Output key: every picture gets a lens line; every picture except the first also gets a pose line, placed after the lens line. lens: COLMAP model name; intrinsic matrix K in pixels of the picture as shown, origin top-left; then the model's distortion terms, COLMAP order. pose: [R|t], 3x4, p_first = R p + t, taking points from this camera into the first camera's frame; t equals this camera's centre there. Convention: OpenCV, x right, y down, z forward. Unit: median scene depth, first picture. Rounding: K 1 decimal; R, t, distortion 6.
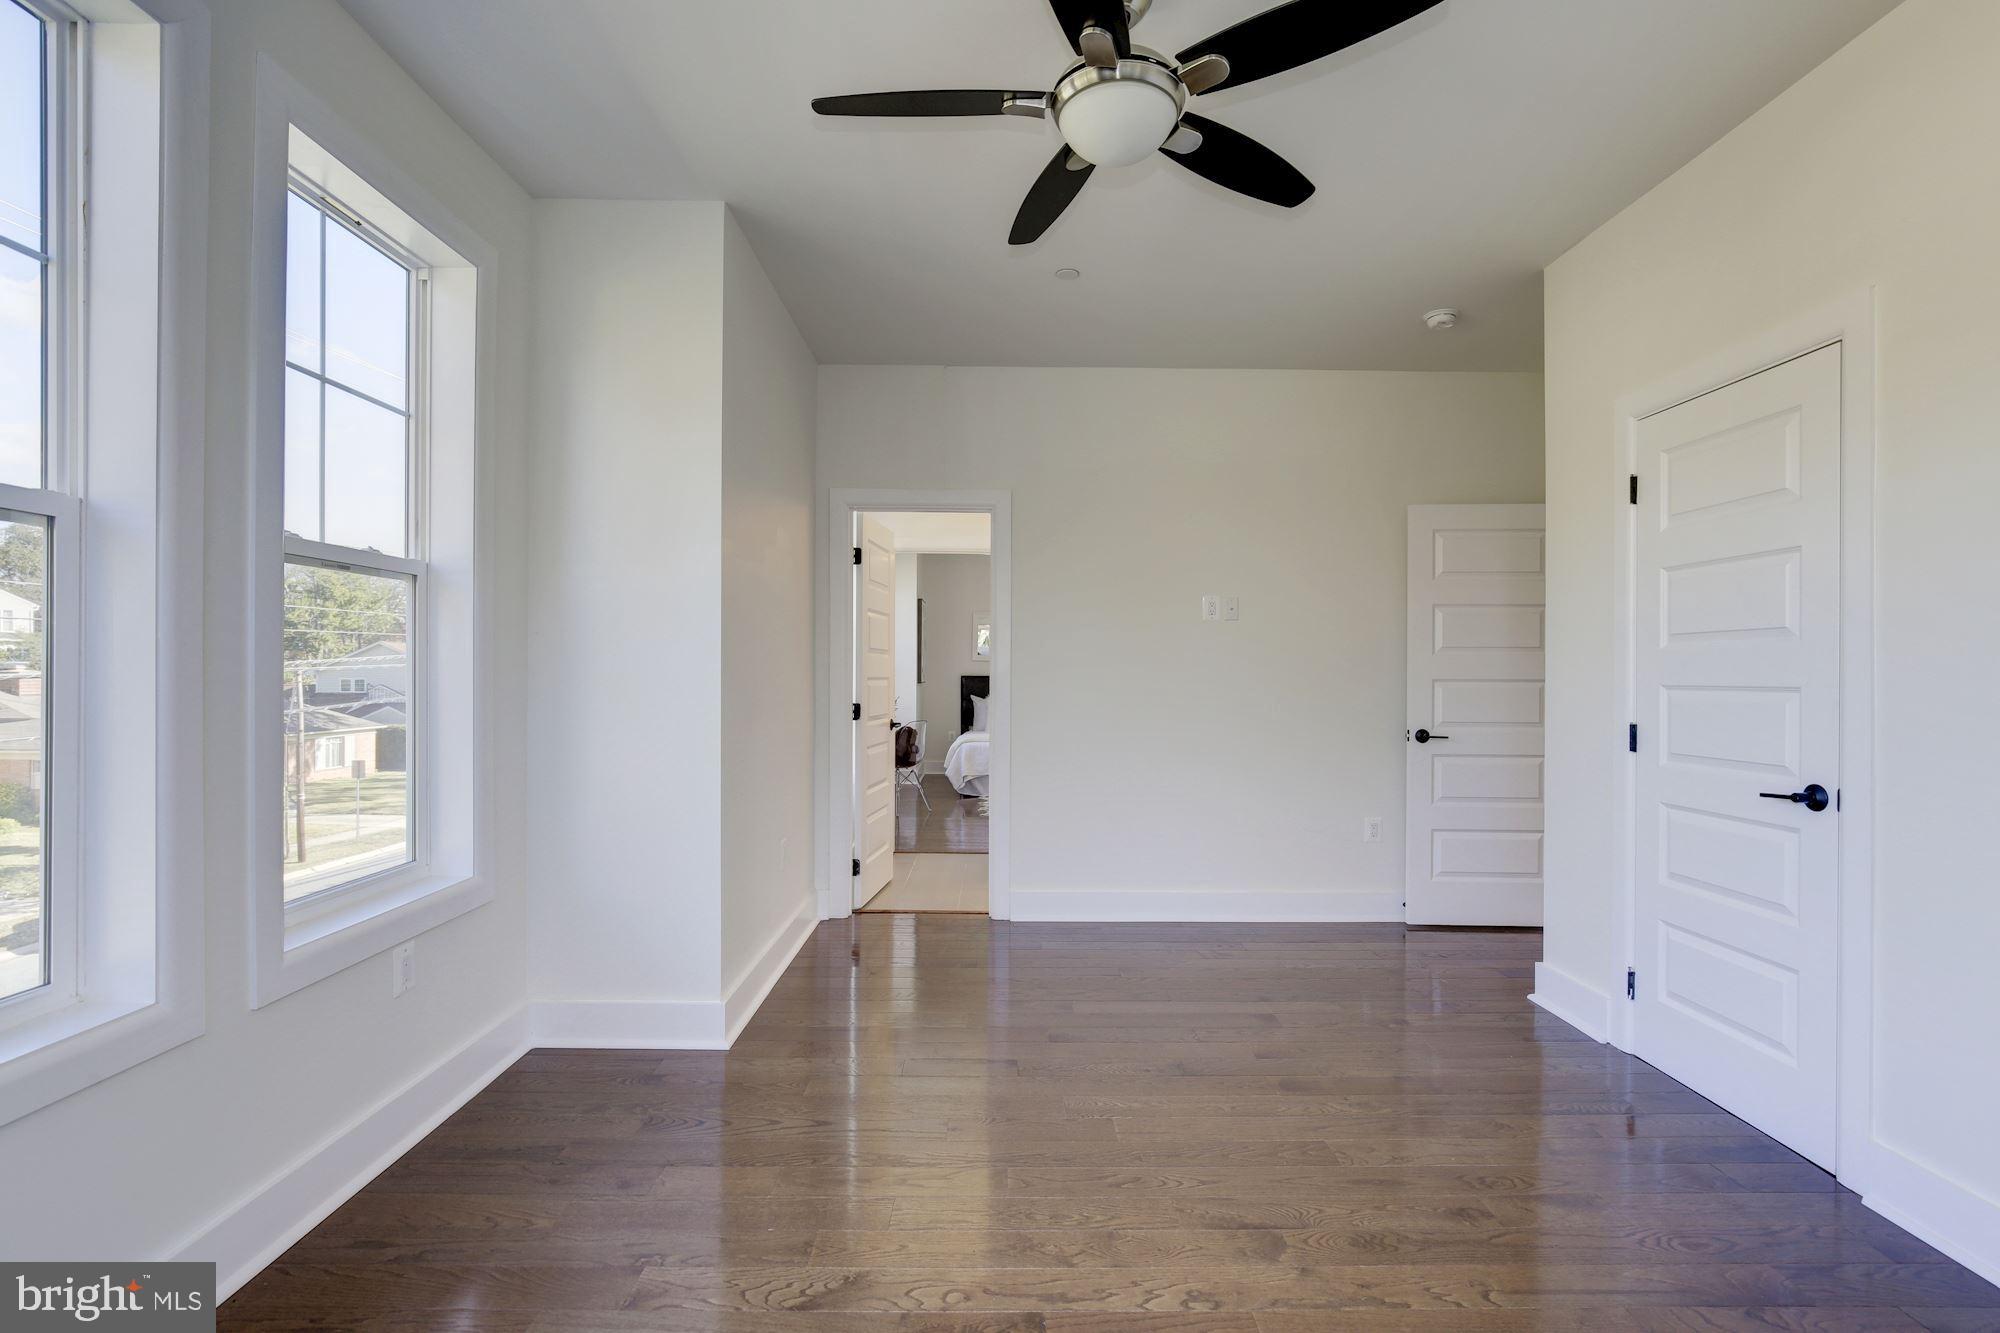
lens RADIAL K [[913.8, 0, 1000.0], [0, 913.8, 666.5], [0, 0, 1]] dist [0.000083, 0.000094]
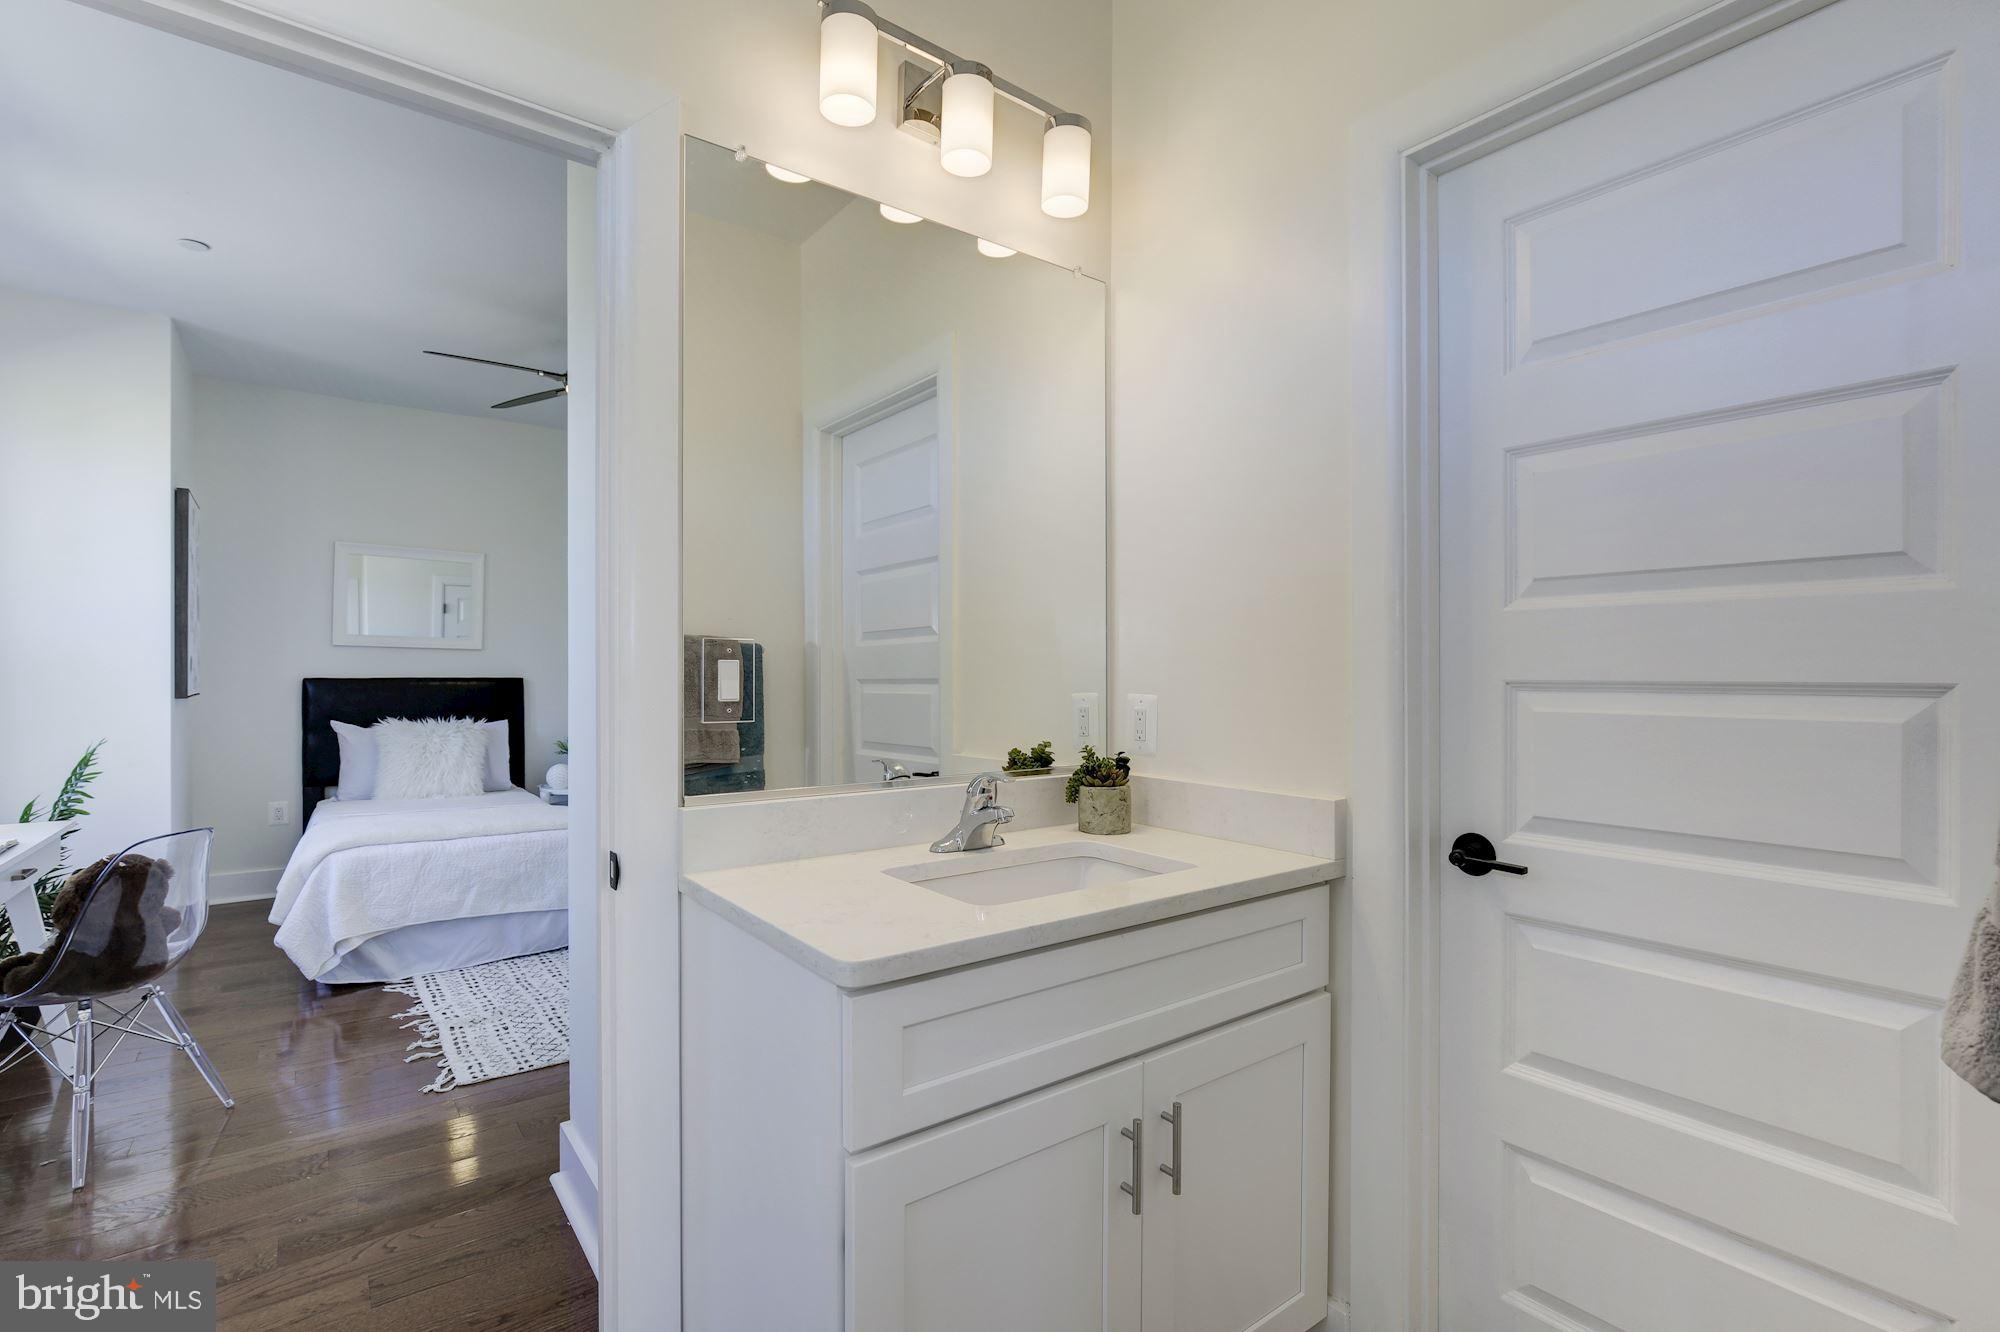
lens RADIAL K [[913.8, 0, 1000.0], [0, 913.8, 666.0], [0, 0, 1]] dist [0.000083, 0.000094]
pose [[0.800529, -0.003845, 0.599281, -0.045218], [0.001105, 0.999987, 0.004940, 0.002616], [-0.599292, -0.003293, 0.800523, 0.514040]]
